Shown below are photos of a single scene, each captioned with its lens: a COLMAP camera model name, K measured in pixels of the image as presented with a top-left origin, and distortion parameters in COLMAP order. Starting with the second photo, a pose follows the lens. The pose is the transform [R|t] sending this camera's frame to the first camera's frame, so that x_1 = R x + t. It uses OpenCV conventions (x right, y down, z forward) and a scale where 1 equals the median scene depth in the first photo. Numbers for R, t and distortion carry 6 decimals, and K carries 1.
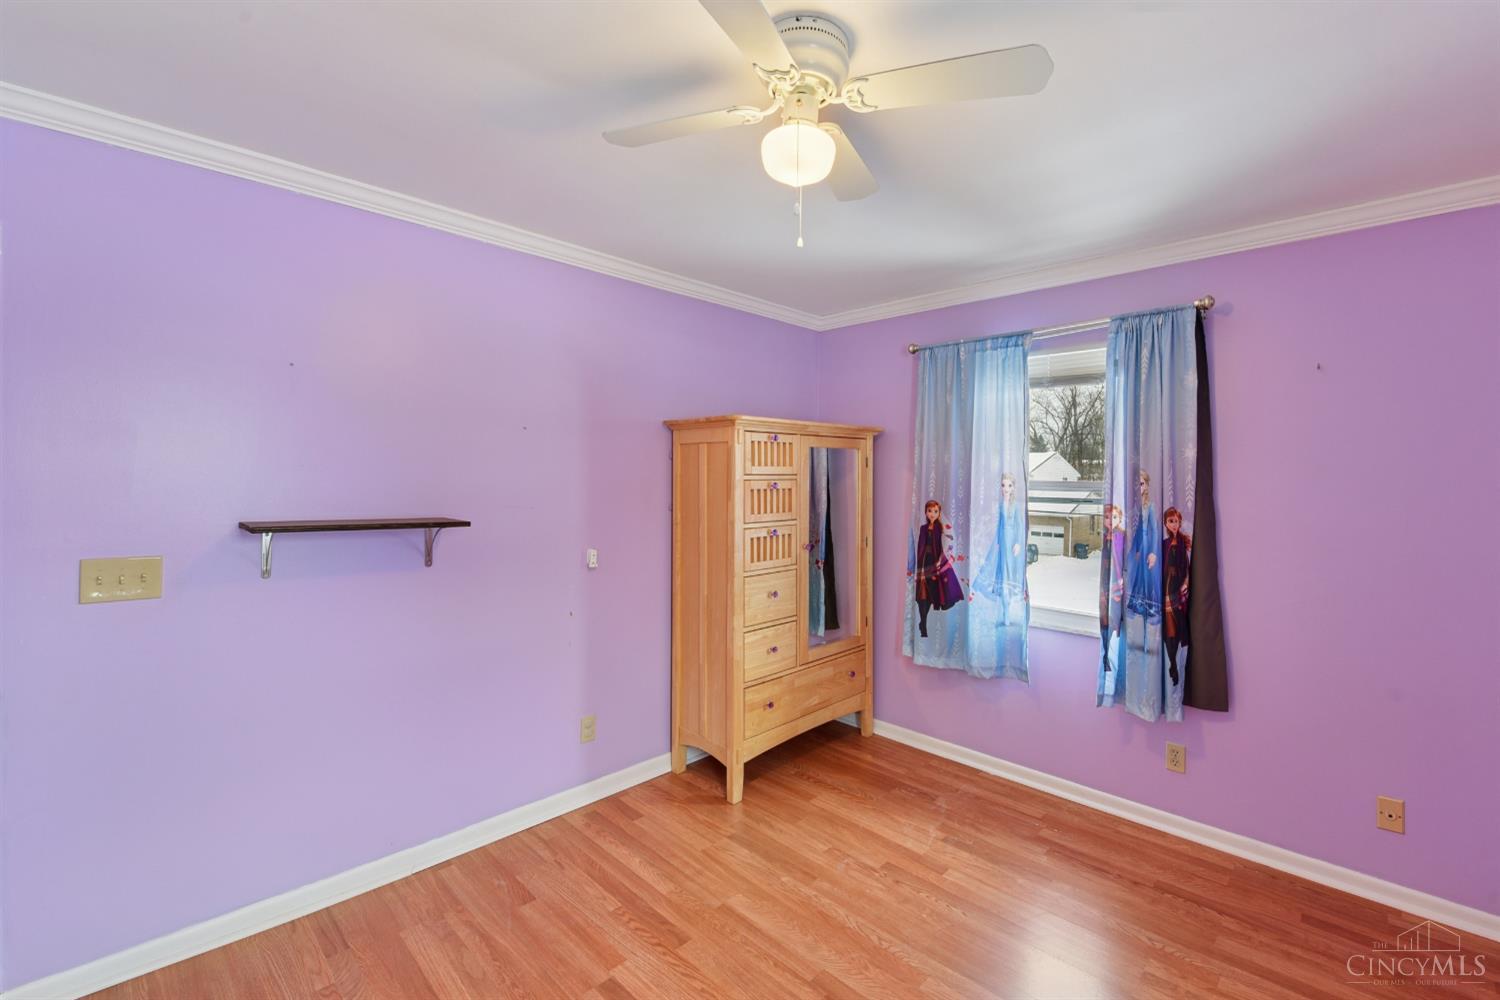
lens RADIAL K [[639.0, 0, 752.2], [0, 639.0, 489.6], [0, 0, 1]] dist [-0.012247, -0.001444]
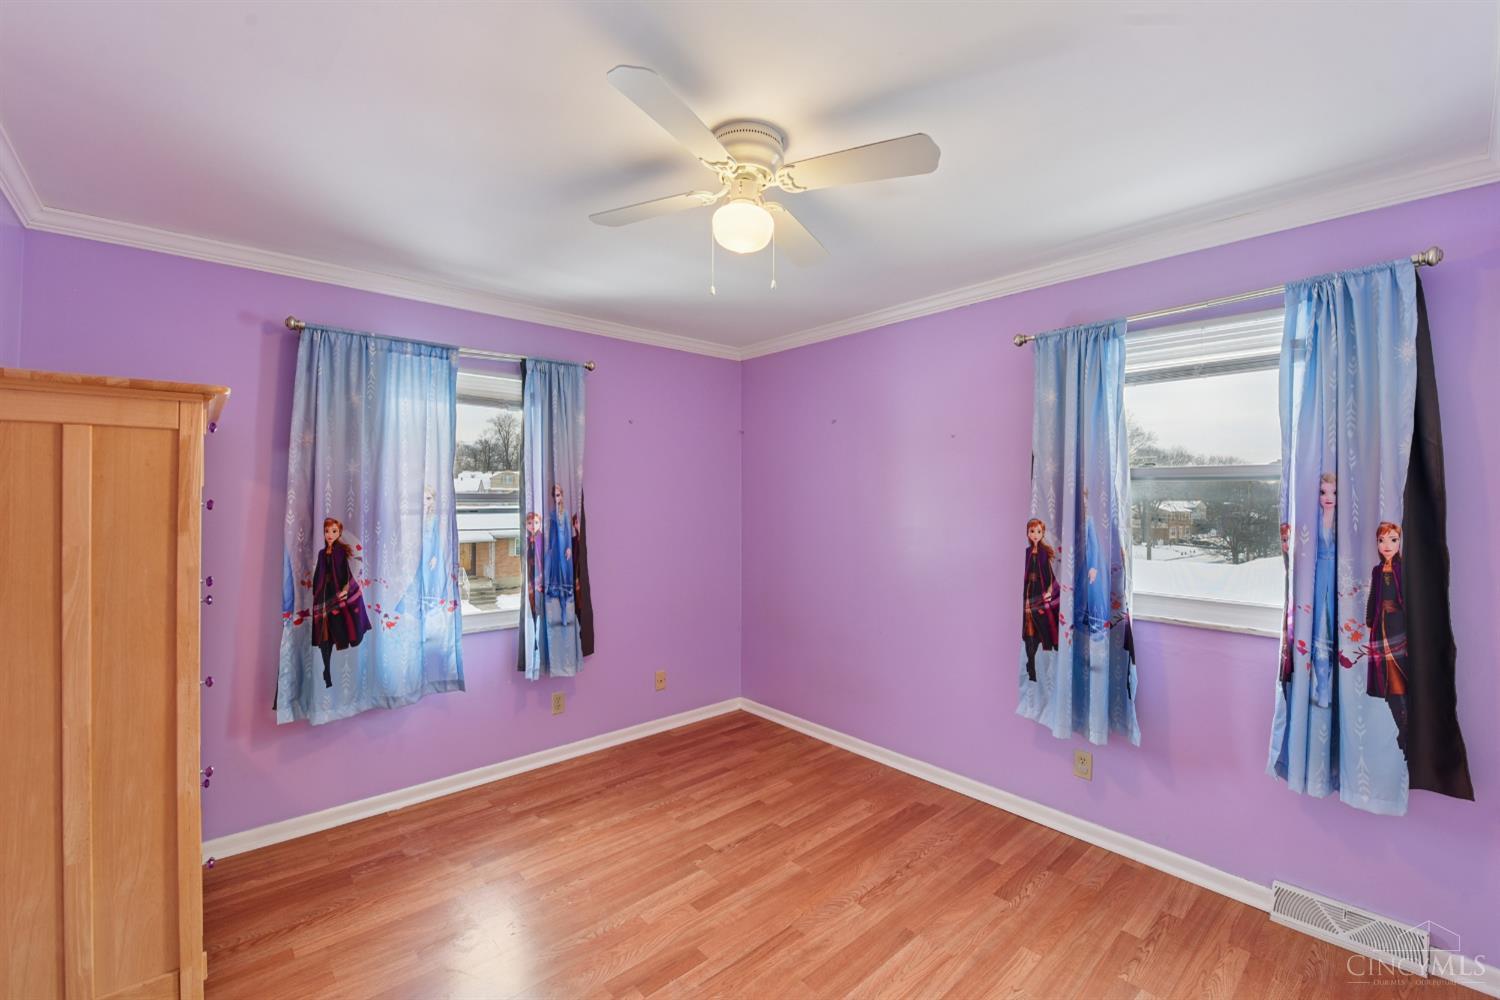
lens RADIAL K [[639.0, 0, 776.3], [0, 639.0, 497.2], [0, 0, 1]] dist [-0.012247, -0.001444]
pose [[0.038843, -0.015867, 0.999119, -0.582063], [0.012087, 0.999808, 0.015408, -0.017518], [-0.999172, 0.011478, 0.039027, 0.455298]]
